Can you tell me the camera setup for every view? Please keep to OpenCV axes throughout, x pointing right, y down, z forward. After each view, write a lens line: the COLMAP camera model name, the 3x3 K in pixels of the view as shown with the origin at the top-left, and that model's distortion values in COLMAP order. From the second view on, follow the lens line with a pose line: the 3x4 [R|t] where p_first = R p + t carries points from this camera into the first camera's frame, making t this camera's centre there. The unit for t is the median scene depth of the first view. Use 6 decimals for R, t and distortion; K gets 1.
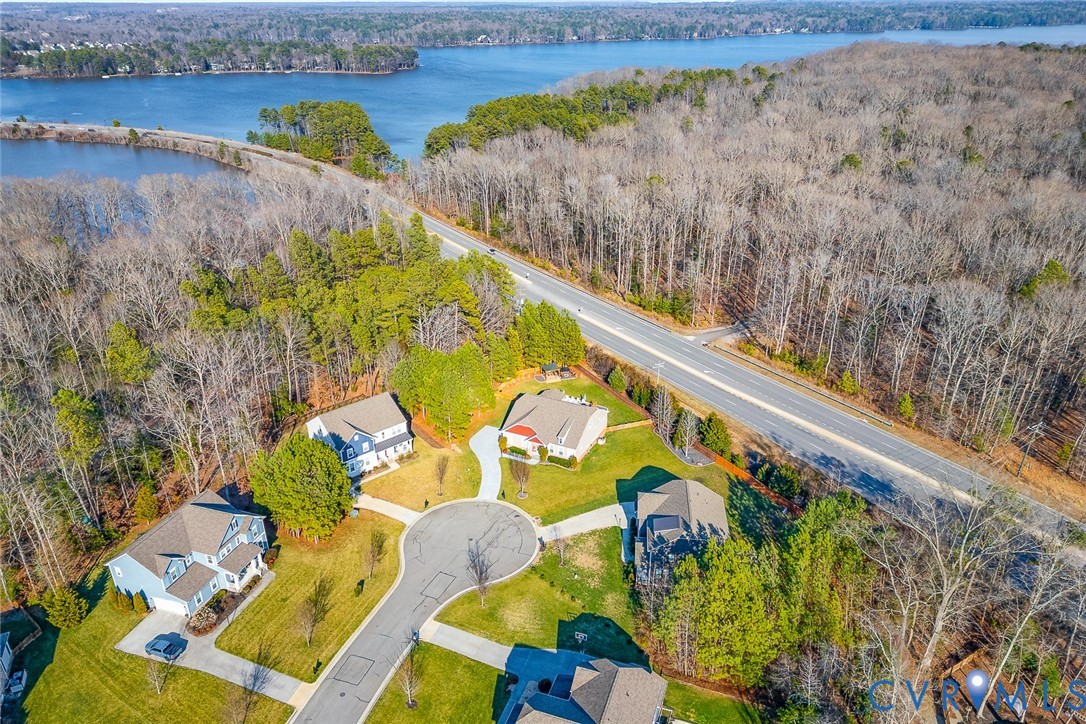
lens RADIAL K [[758.8, 0, 543.0], [0, 758.8, 362.0], [0, 0, 1]] dist [0.022569, -0.001375]
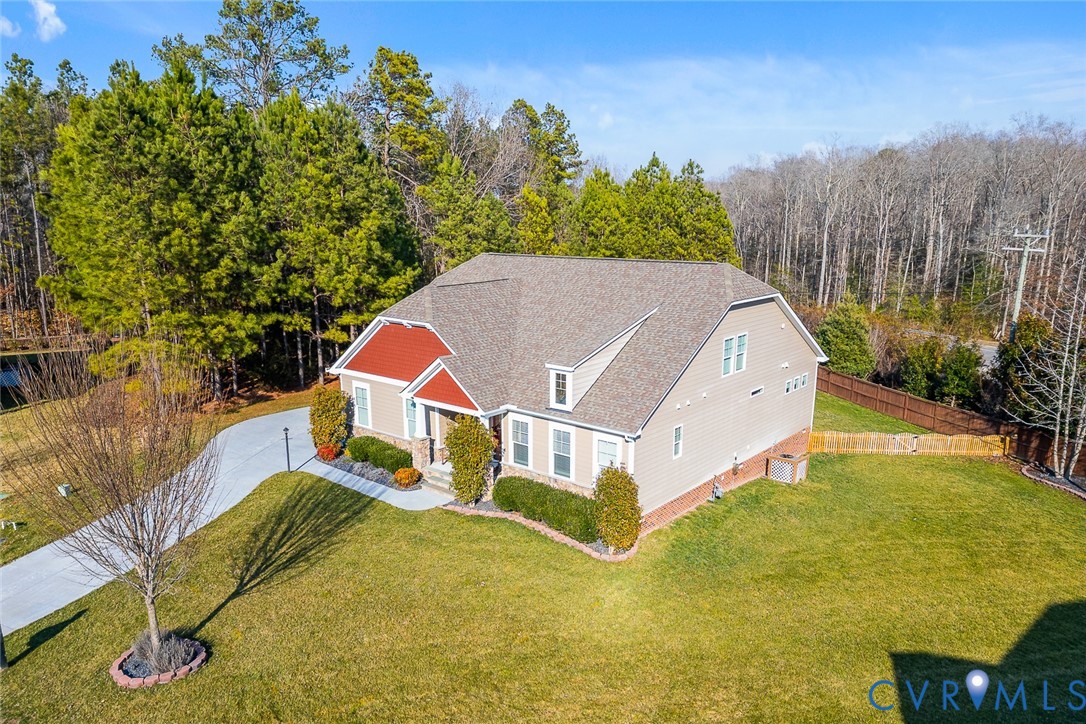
lens RADIAL K [[758.8, 0, 543.0], [0, 758.8, 362.0], [0, 0, 1]] dist [0.022569, -0.001375]
pose [[0.974997, 0.038642, -0.218833, 0.058133], [-0.076369, 0.983051, -0.166668, 0.126547], [0.208683, 0.179213, 0.961423, 0.815668]]
